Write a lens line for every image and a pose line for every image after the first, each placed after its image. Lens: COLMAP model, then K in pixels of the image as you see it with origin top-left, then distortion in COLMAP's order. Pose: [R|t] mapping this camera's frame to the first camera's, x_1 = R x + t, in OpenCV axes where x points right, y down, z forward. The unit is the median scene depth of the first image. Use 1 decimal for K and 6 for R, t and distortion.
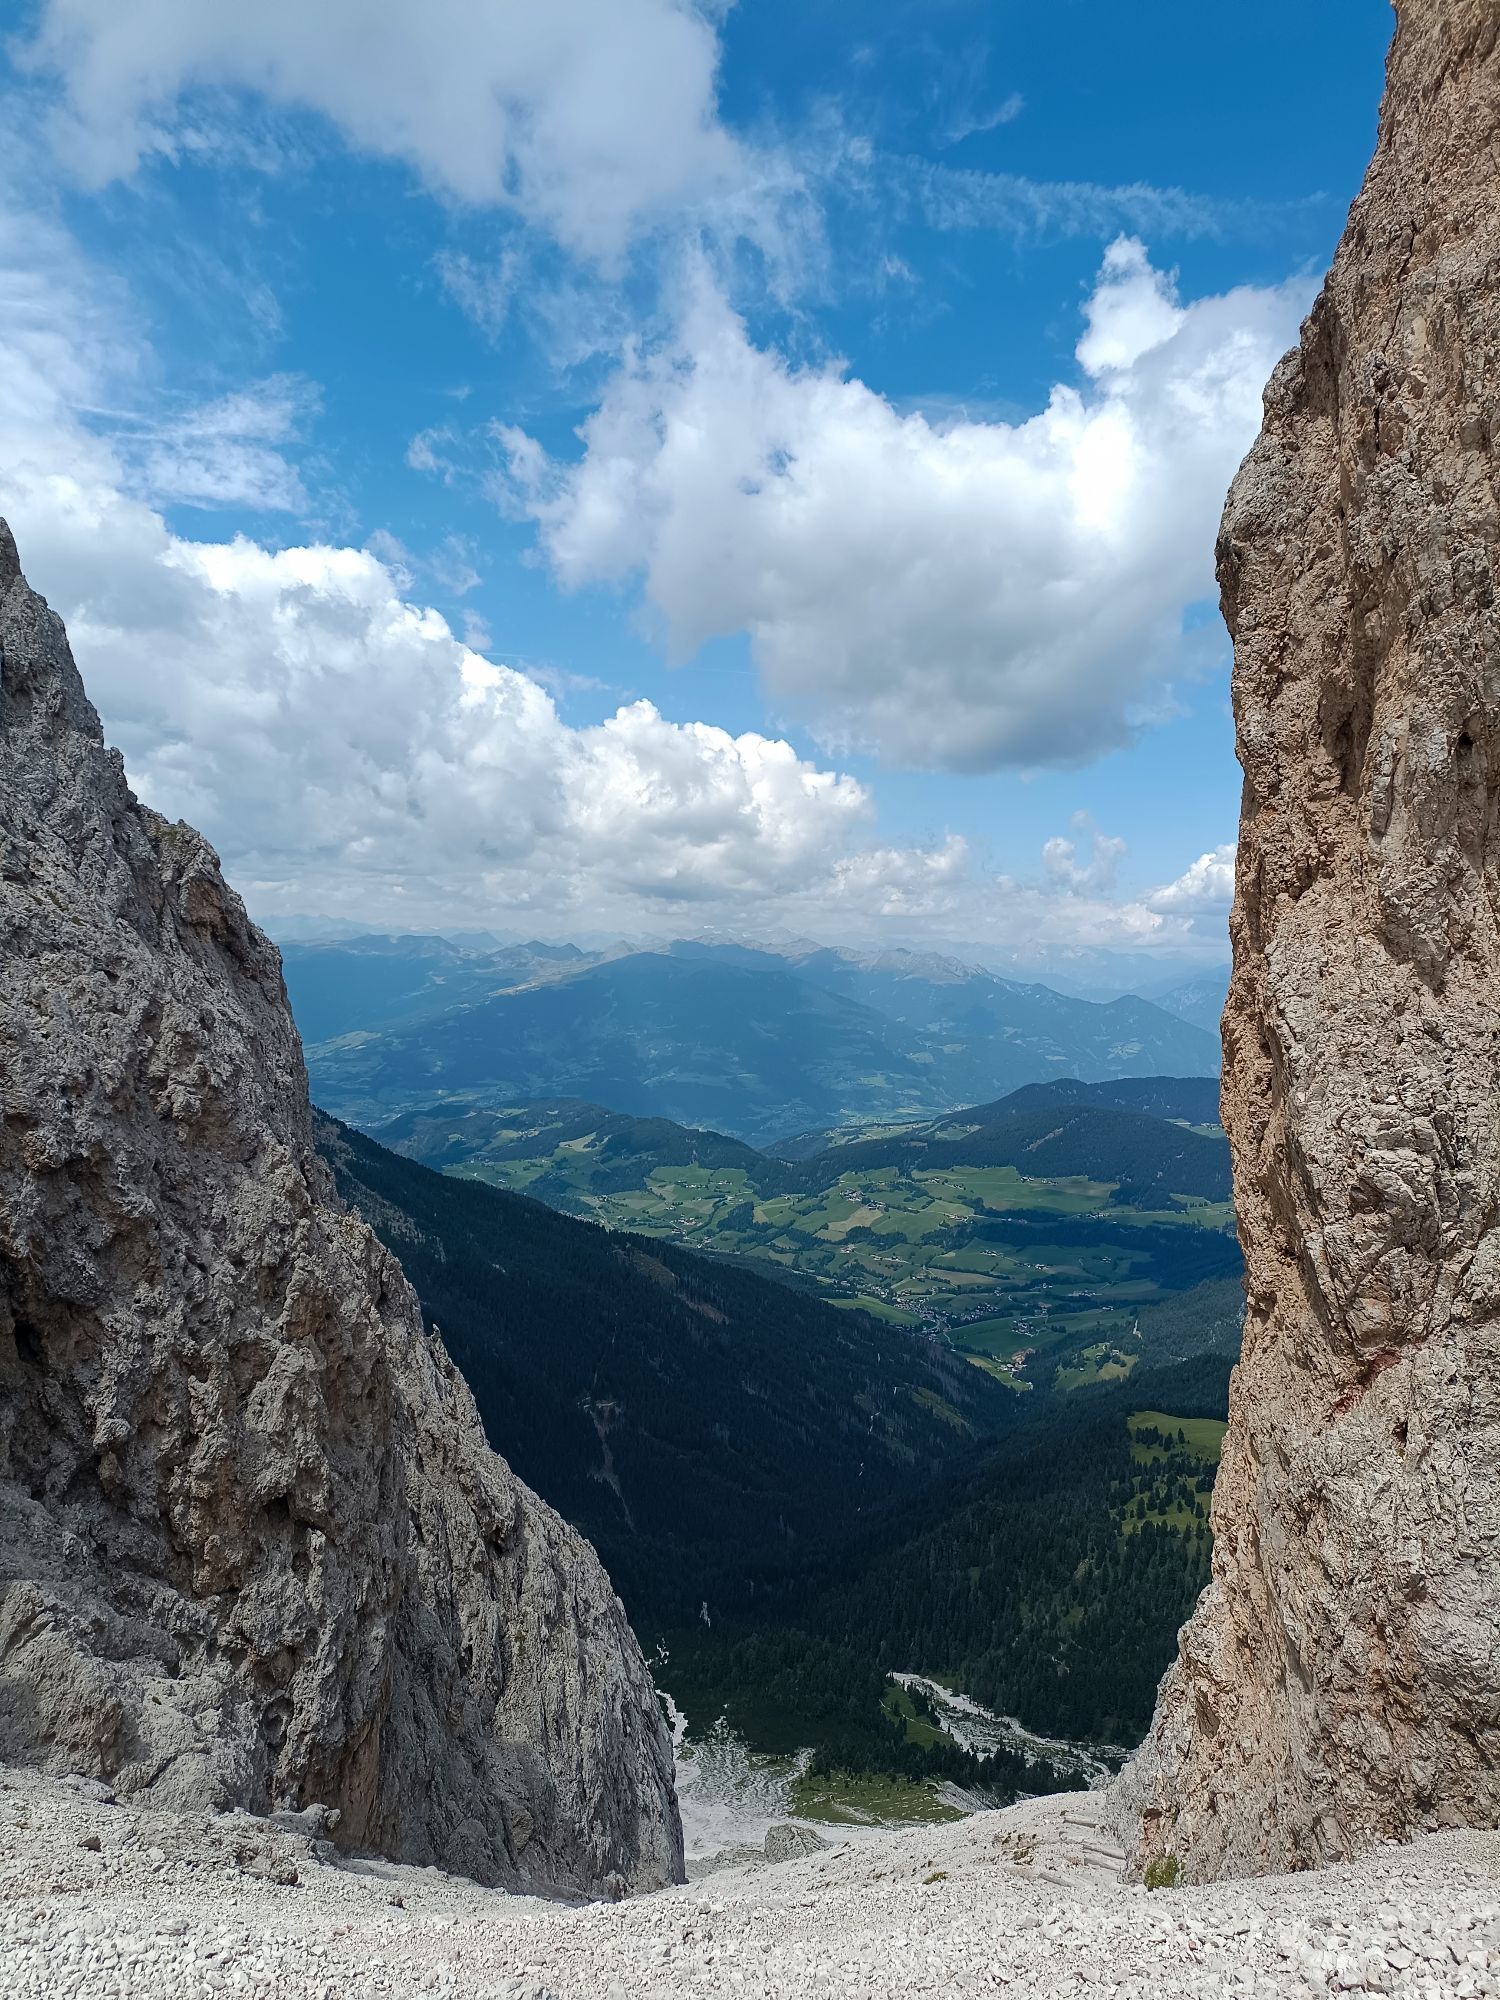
lens RADIAL K [[1439.2, 0, 753.6], [0, 1439.2, 1009.4], [0, 0, 1]] dist [0.094140, -0.112900]
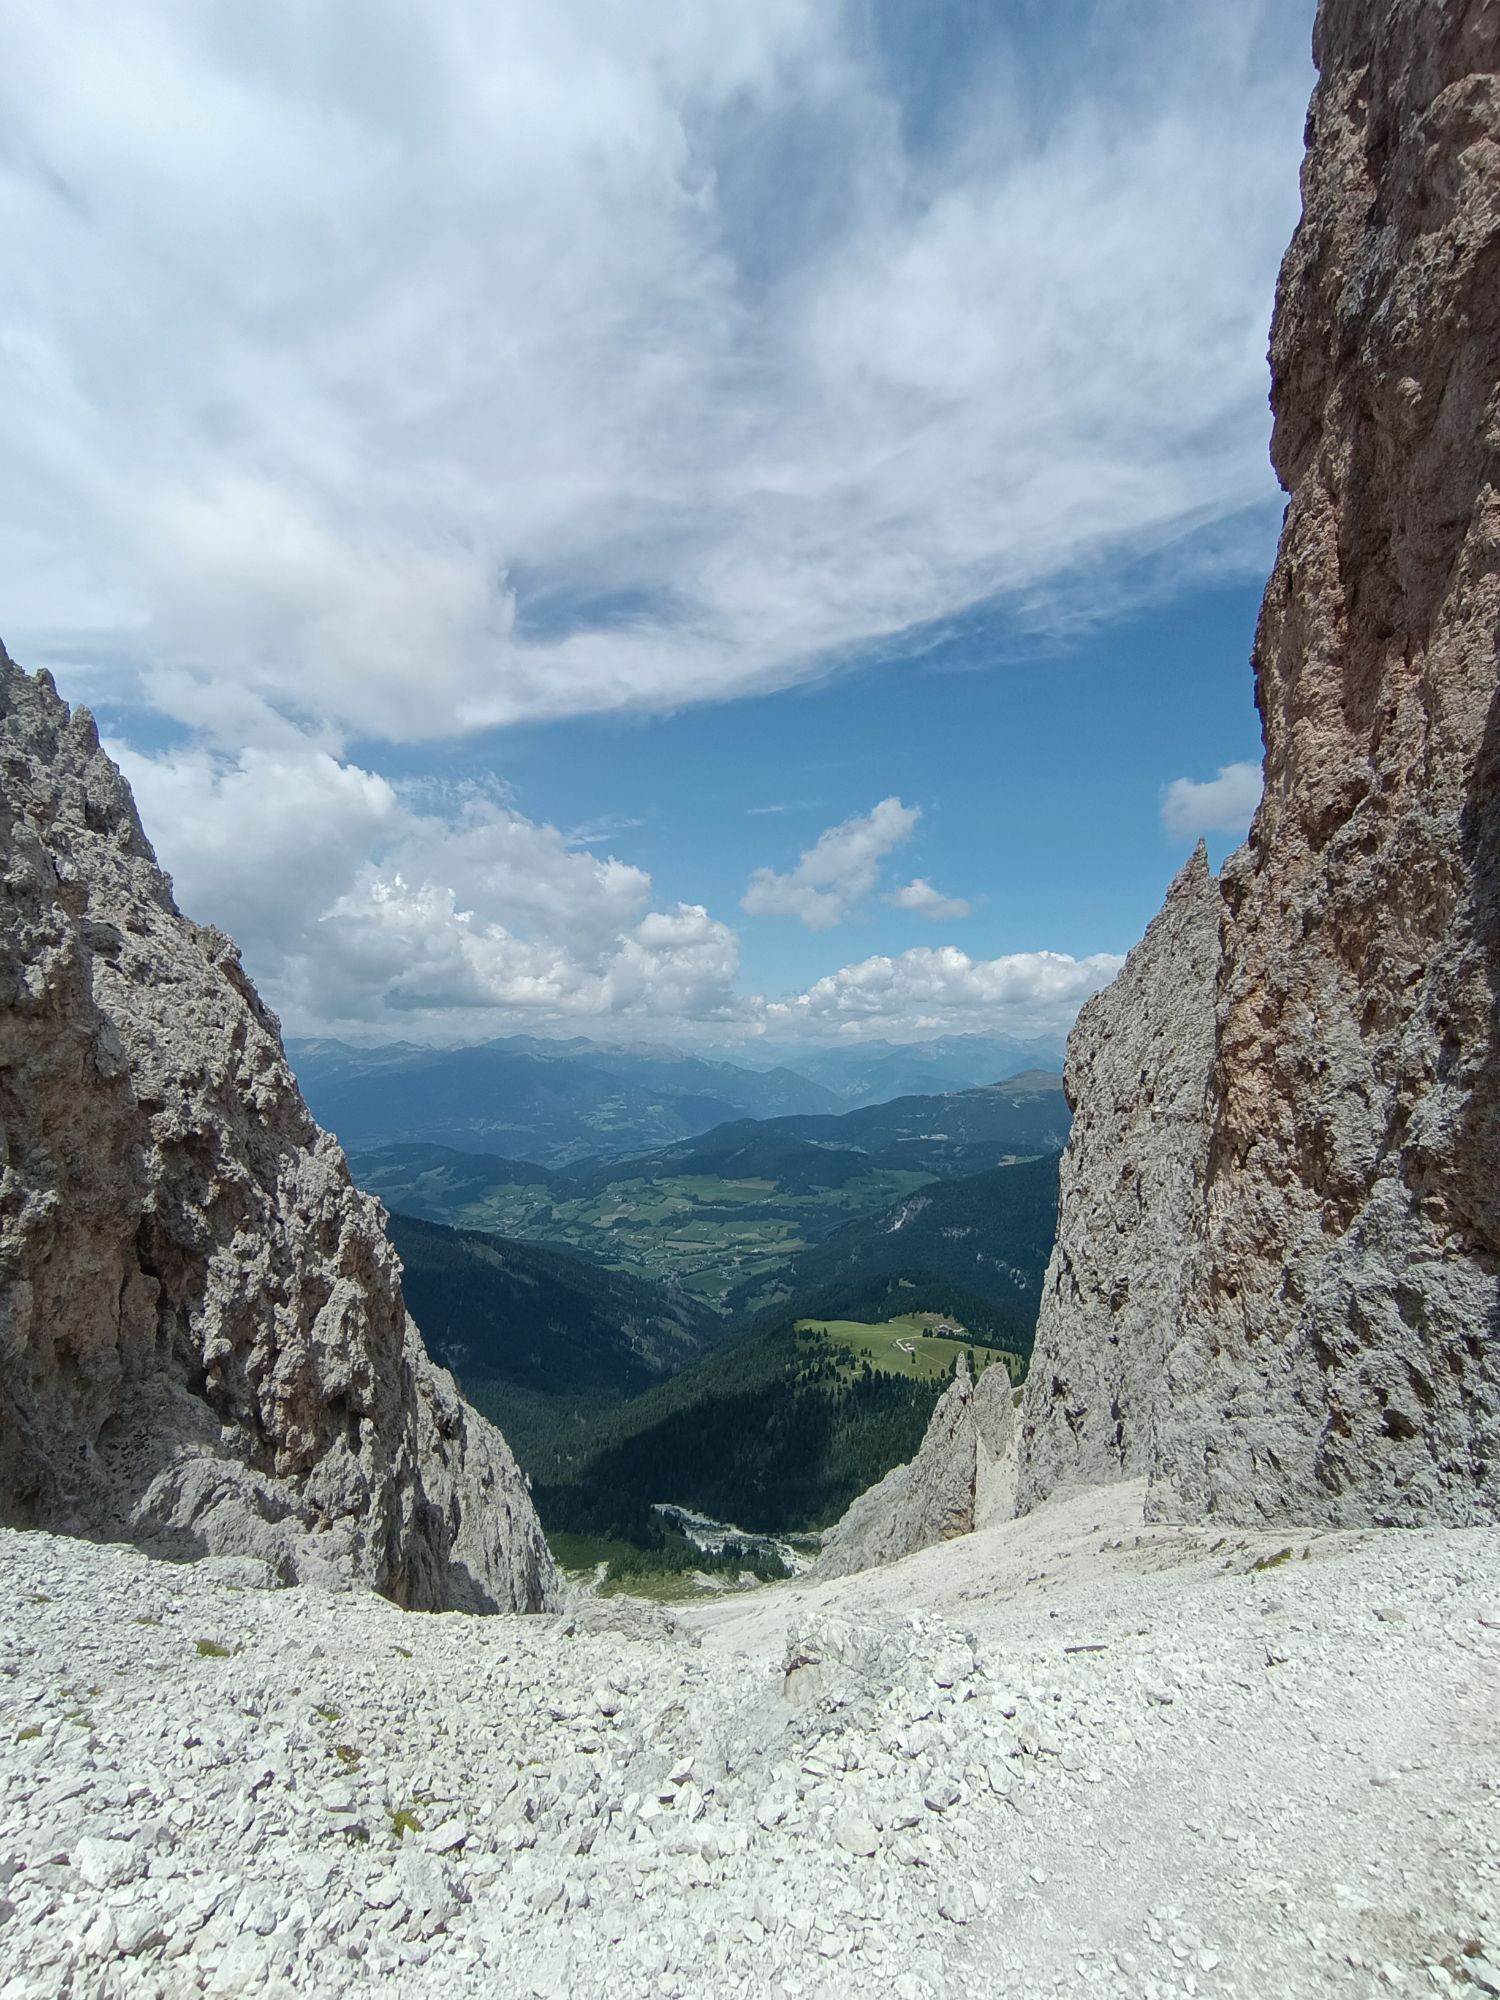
lens RADIAL K [[896.3, 0, 739.2], [0, 896.3, 995.8], [0, 0, 1]] dist [-0.003675, -0.000076]
pose [[0.977811, -0.008416, 0.209321, -0.124030], [0.027627, 0.995646, -0.089024, 0.050545], [-0.207661, 0.092831, 0.973786, 0.091207]]
